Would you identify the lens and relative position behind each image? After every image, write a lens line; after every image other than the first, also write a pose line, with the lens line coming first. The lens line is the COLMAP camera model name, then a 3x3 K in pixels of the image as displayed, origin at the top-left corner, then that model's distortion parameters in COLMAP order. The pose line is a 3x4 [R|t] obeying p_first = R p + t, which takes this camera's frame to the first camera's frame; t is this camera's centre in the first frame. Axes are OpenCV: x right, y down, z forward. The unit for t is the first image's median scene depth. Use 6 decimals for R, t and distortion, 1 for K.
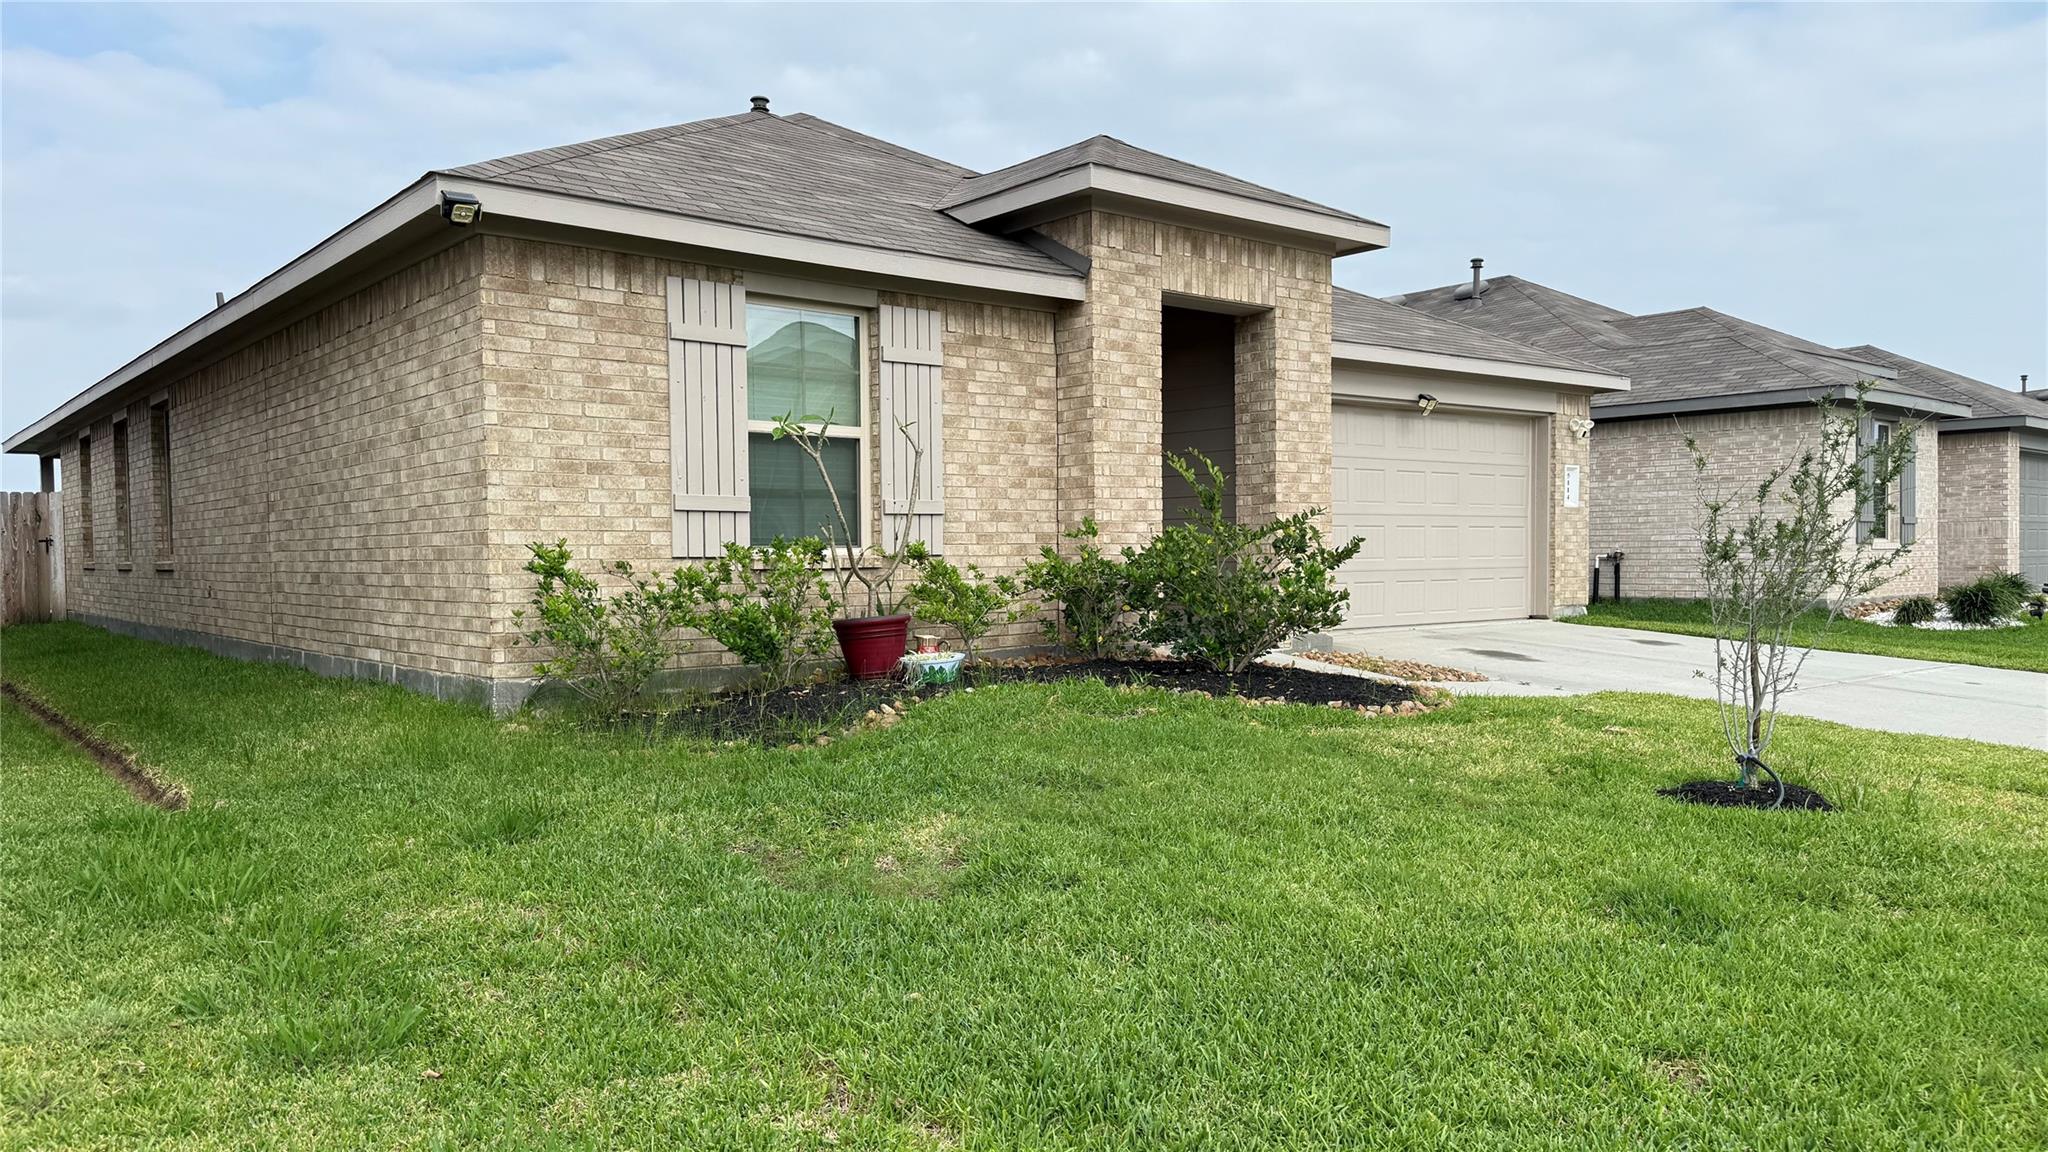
lens RADIAL K [[1426.1, 0, 1020.9], [0, 1426.1, 606.8], [0, 0, 1]] dist [0.081391, -0.083184]
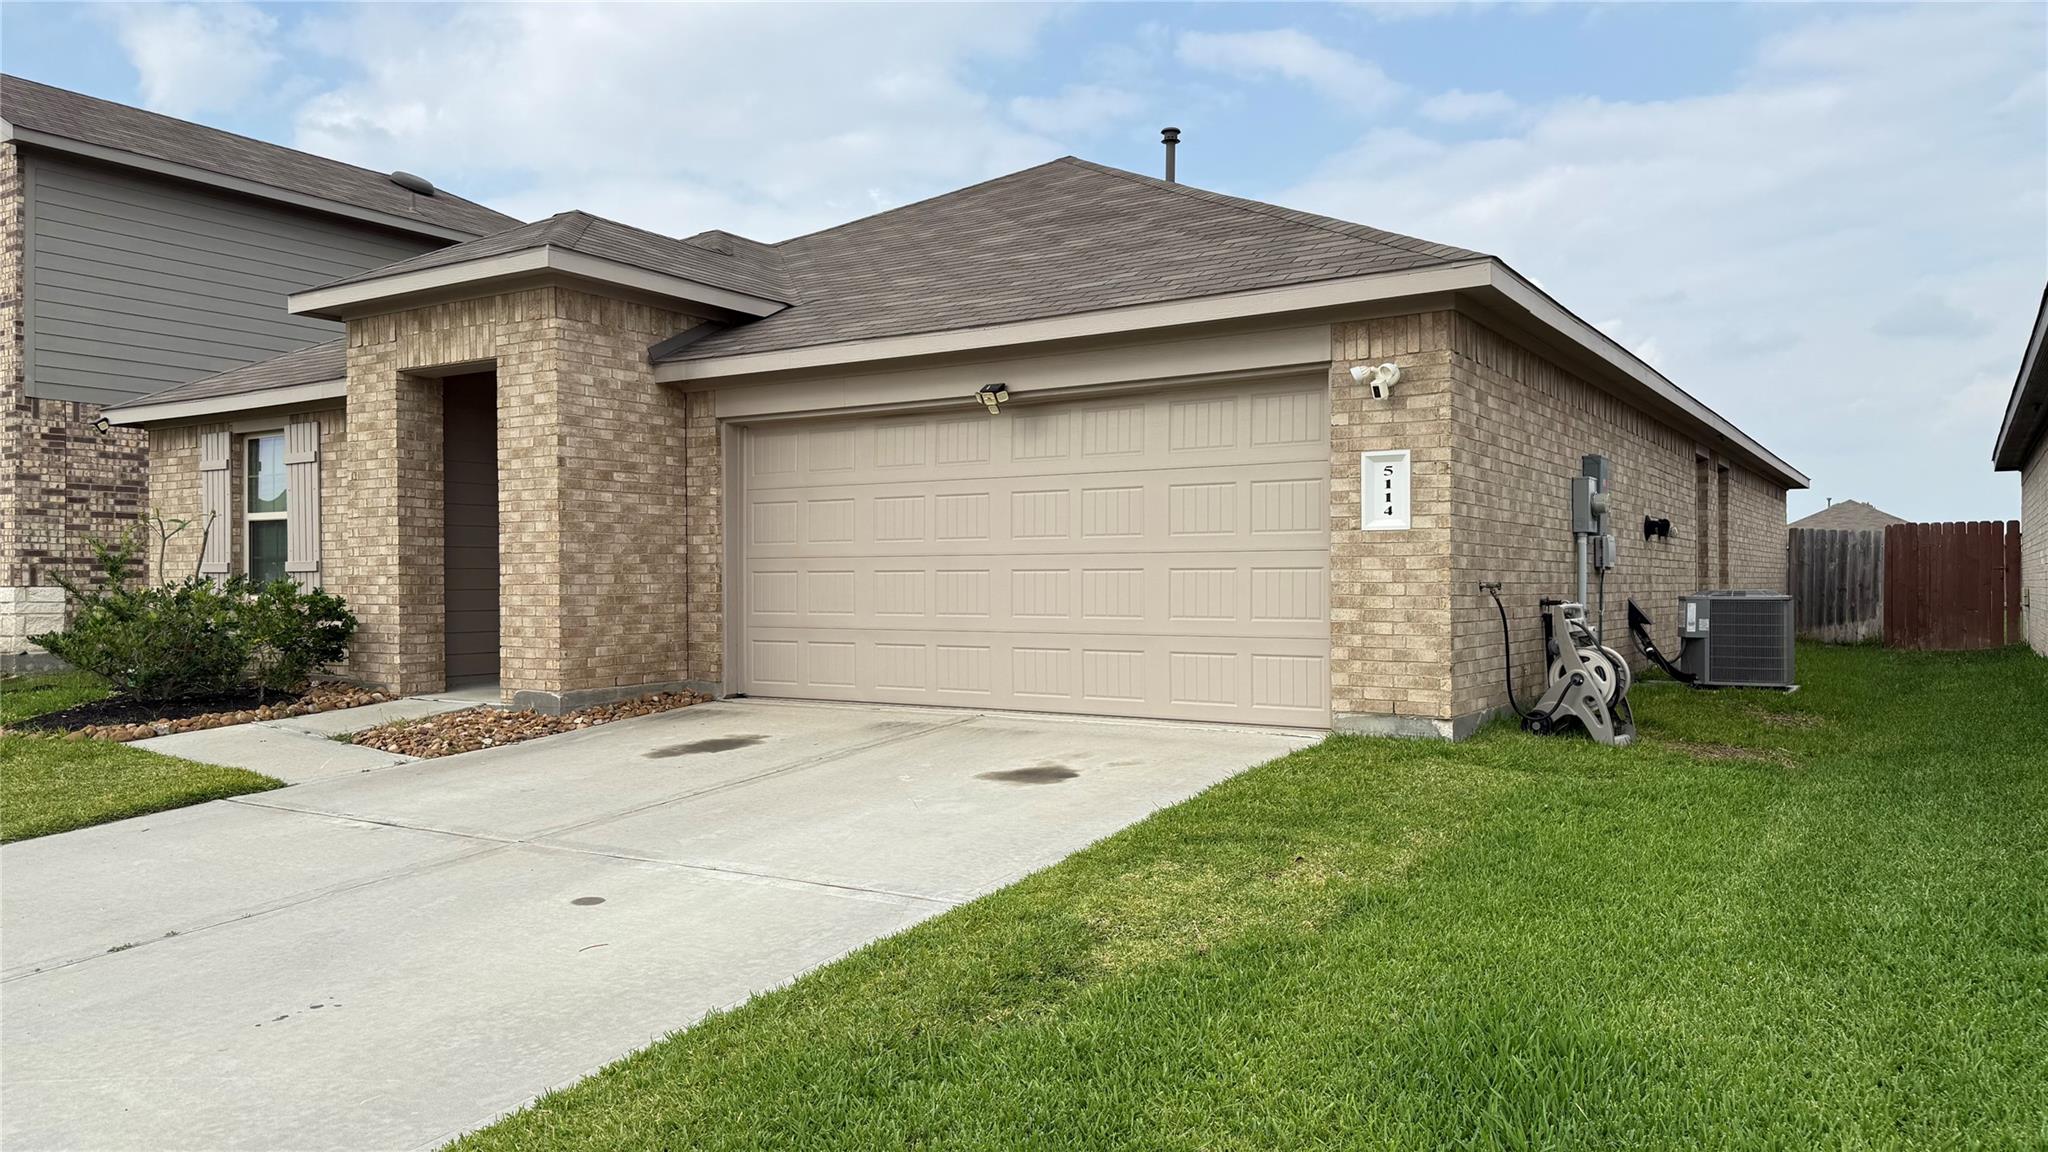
lens RADIAL K [[1426.1, 0, 1056.5], [0, 1426.1, 597.9], [0, 0, 1]] dist [0.081391, -0.083184]
pose [[0.308591, 0.014436, -0.951085, 1.340255], [-0.038330, 0.999261, 0.002731, -0.064721], [0.950422, 0.035612, 0.308917, 1.143726]]
